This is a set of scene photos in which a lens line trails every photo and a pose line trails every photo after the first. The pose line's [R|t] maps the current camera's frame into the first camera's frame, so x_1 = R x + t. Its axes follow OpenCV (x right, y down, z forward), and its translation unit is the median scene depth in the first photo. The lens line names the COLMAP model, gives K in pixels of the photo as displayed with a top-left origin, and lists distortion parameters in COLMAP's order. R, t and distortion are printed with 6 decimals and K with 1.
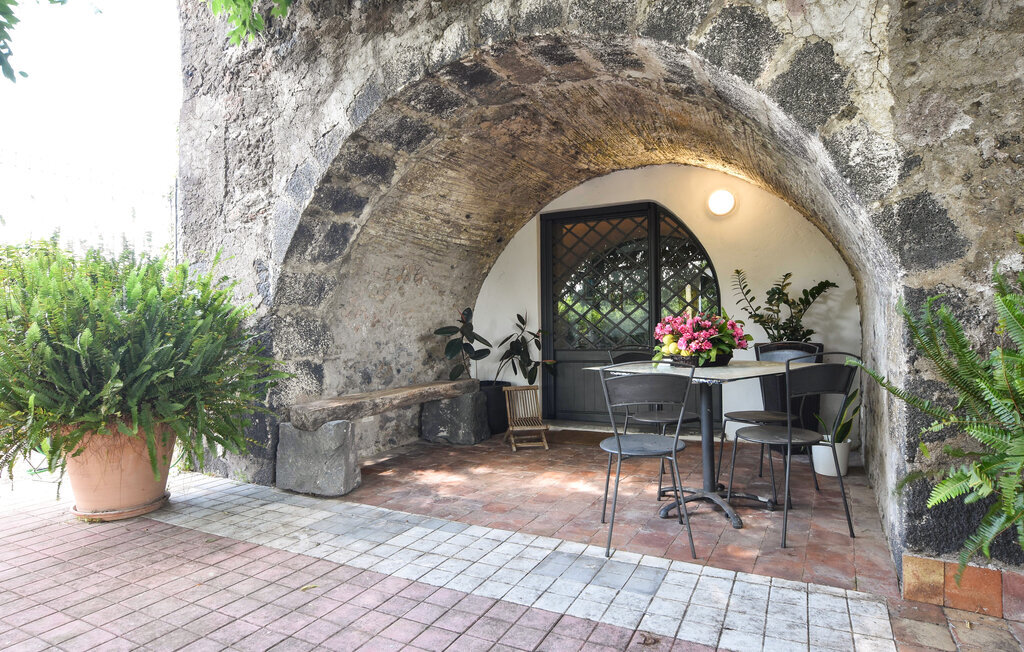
lens RADIAL K [[558.2, 0, 512.0], [0, 558.2, 326.0], [0, 0, 1]] dist [-0.012810, 0.002887]
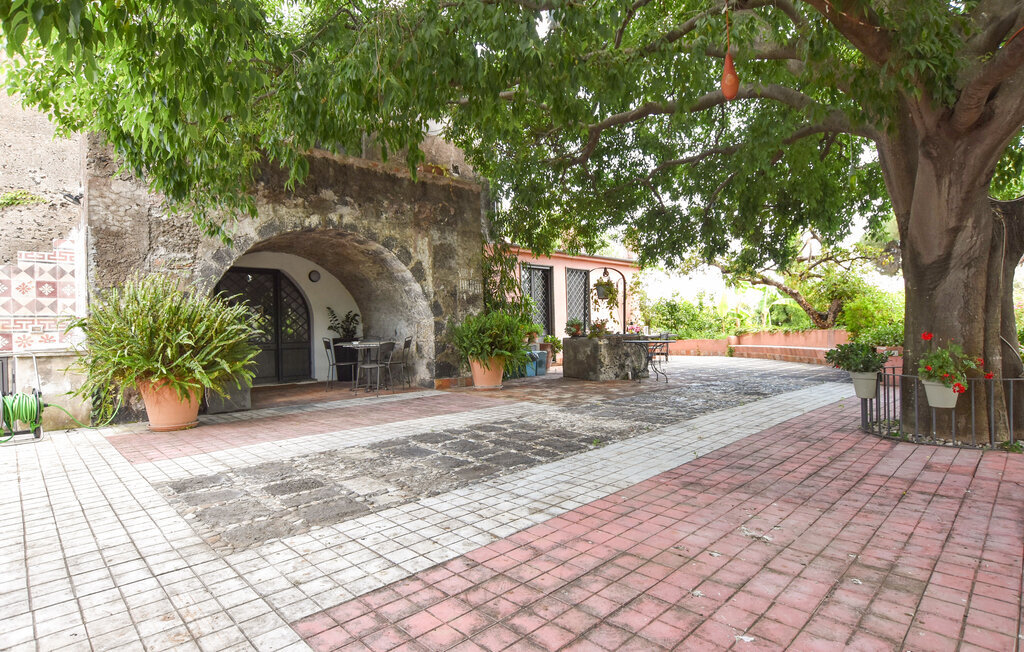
lens RADIAL K [[526.5, 0, 512.0], [0, 526.5, 326.0], [0, 0, 1]] dist [-0.017050, -0.000081]
pose [[0.335492, 0.009028, 0.942000, -2.085913], [-0.000496, 0.999956, -0.009407, 0.009424], [-0.942043, 0.002689, 0.335482, -0.699712]]
